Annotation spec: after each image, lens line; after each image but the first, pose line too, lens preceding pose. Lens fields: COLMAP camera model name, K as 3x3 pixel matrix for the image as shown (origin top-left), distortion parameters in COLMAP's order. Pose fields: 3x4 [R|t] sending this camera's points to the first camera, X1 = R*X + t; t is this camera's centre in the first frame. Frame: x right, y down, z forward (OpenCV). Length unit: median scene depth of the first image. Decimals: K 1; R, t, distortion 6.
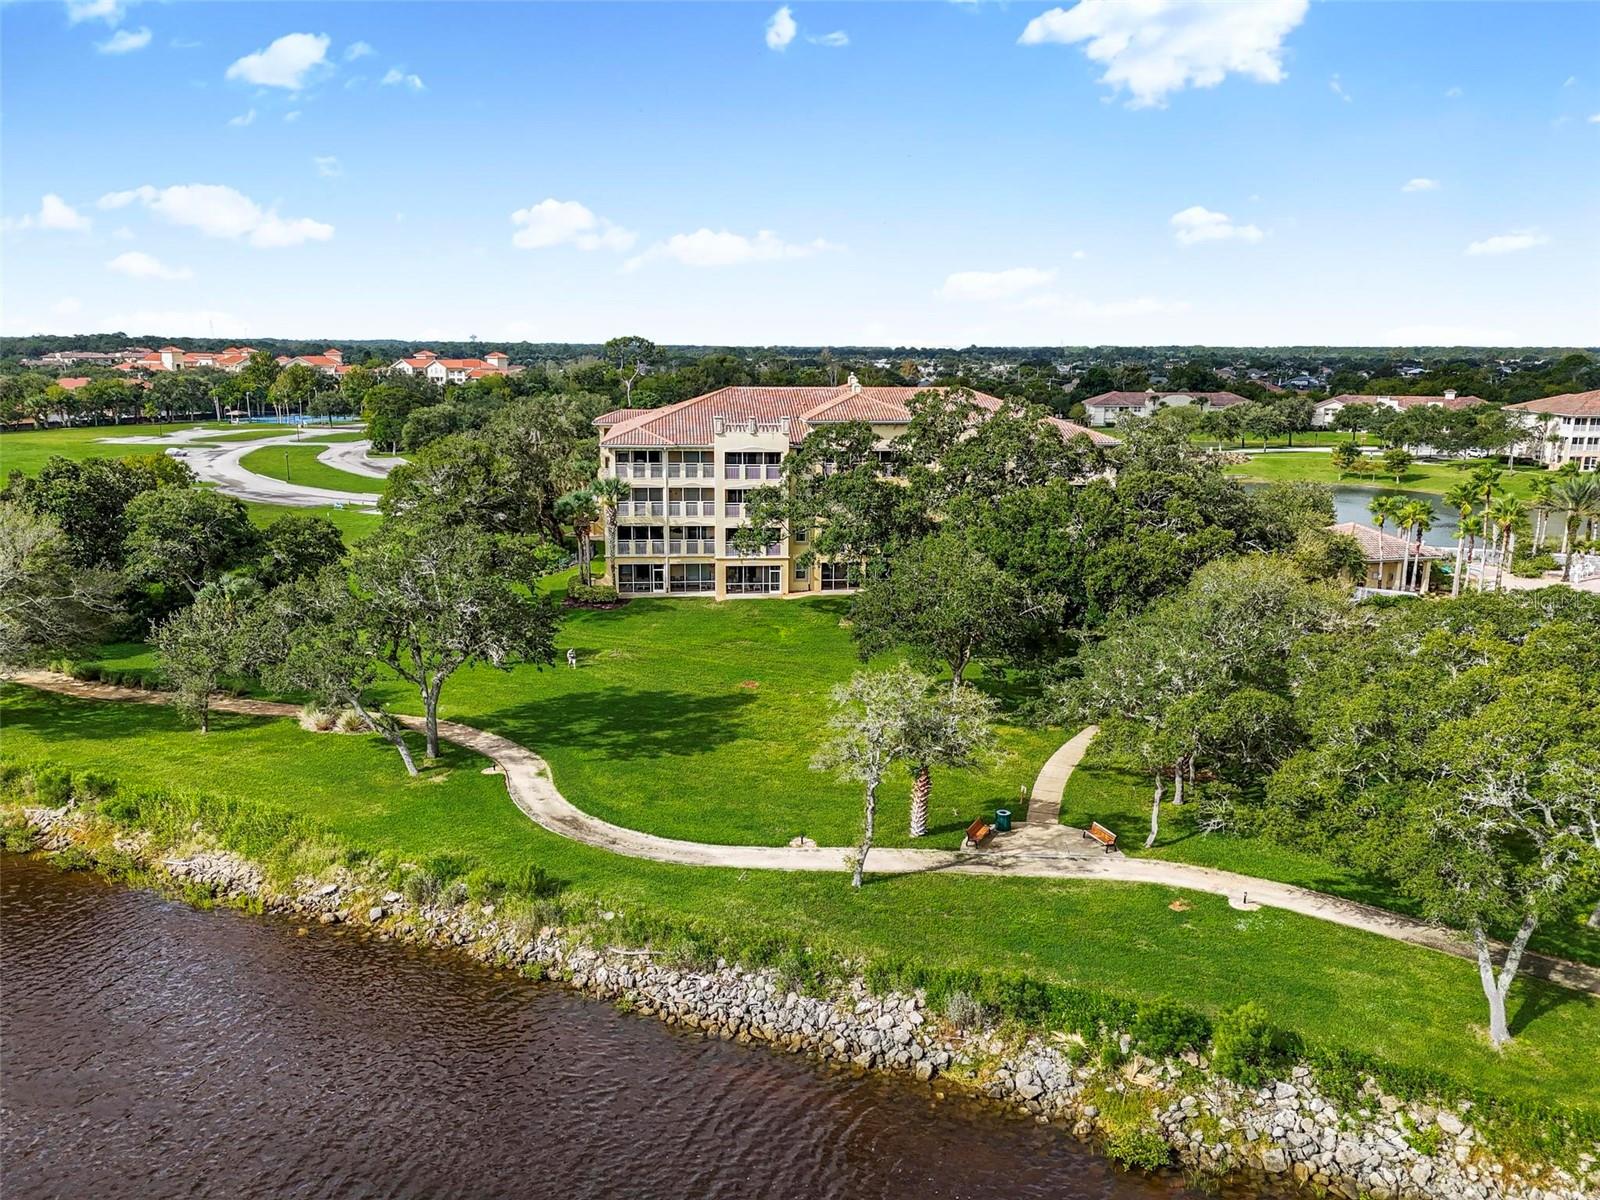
lens RADIAL K [[1158.2, 0, 795.3], [0, 1158.2, 607.1], [0, 0, 1]] dist [0.051136, -0.034557]
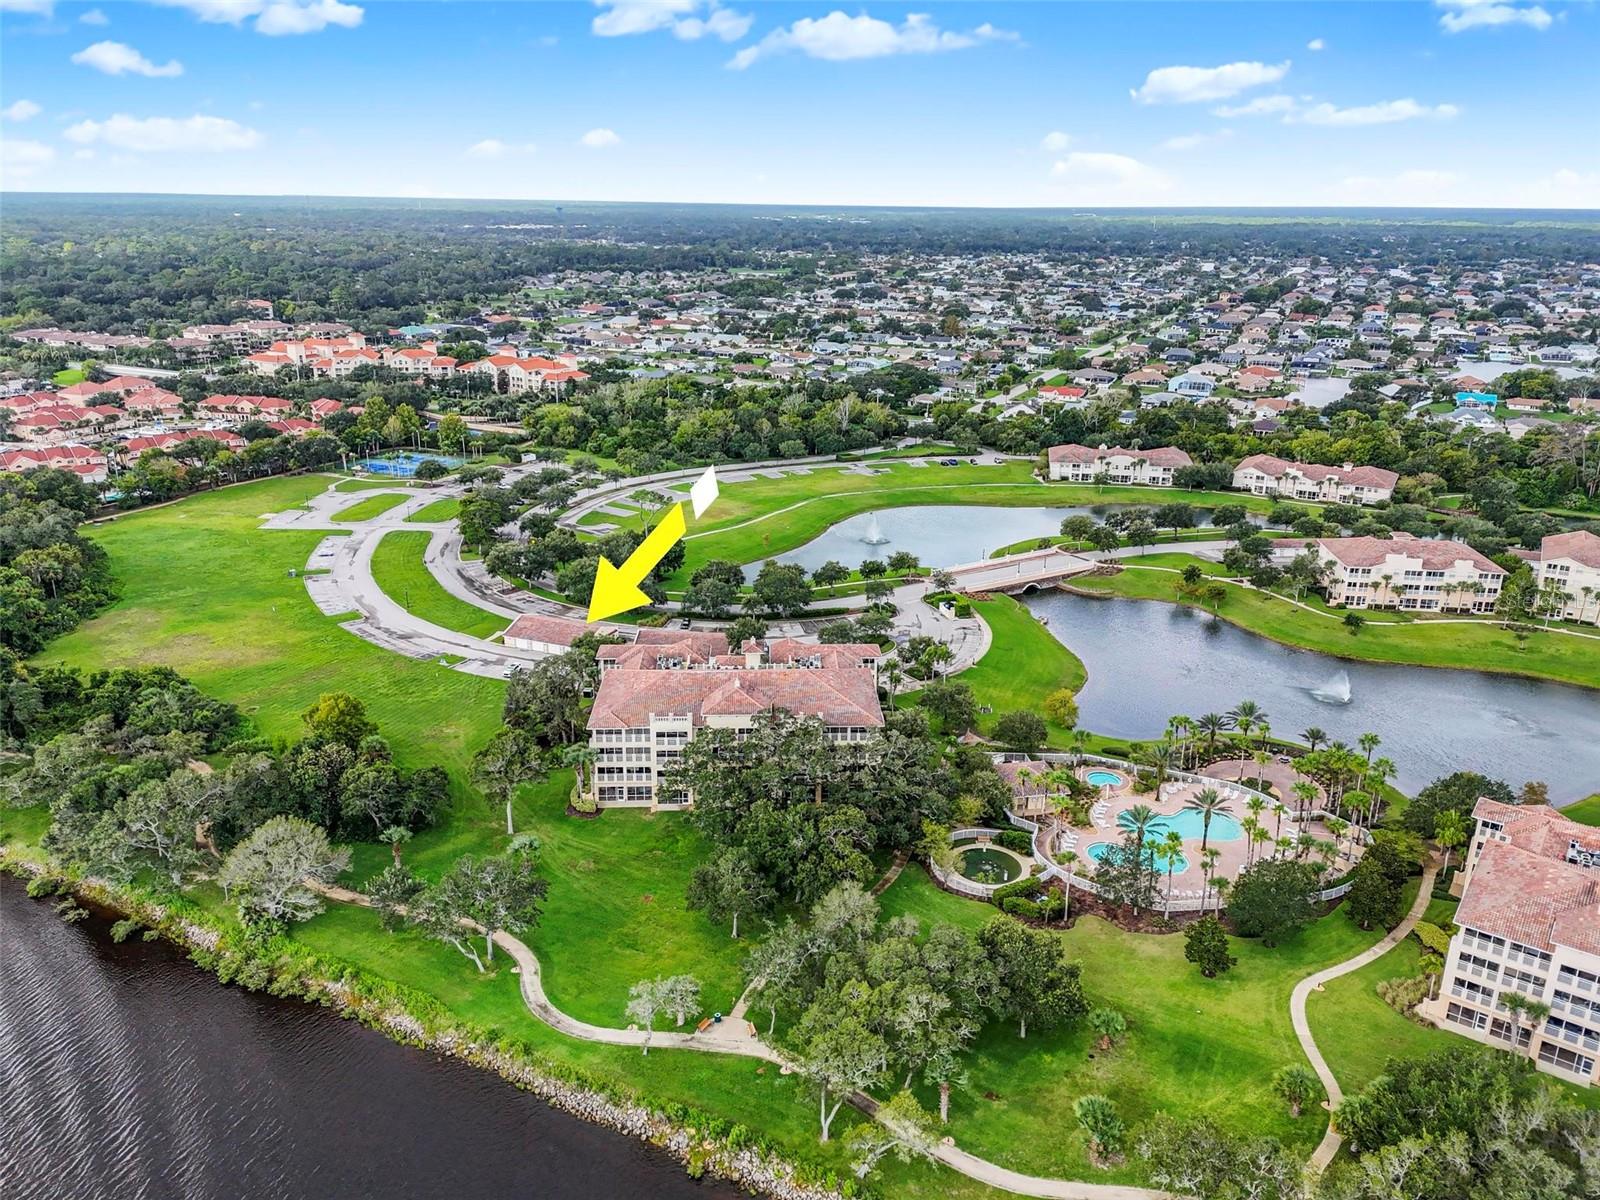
lens RADIAL K [[1158.2, 0, 794.8], [0, 1158.2, 604.1], [0, 0, 1]] dist [0.051136, -0.034557]
pose [[0.997091, 0.025945, -0.071667, 0.272616], [-0.017539, 0.993149, 0.115528, -0.533102], [0.074173, -0.113935, 0.990715, -0.726406]]
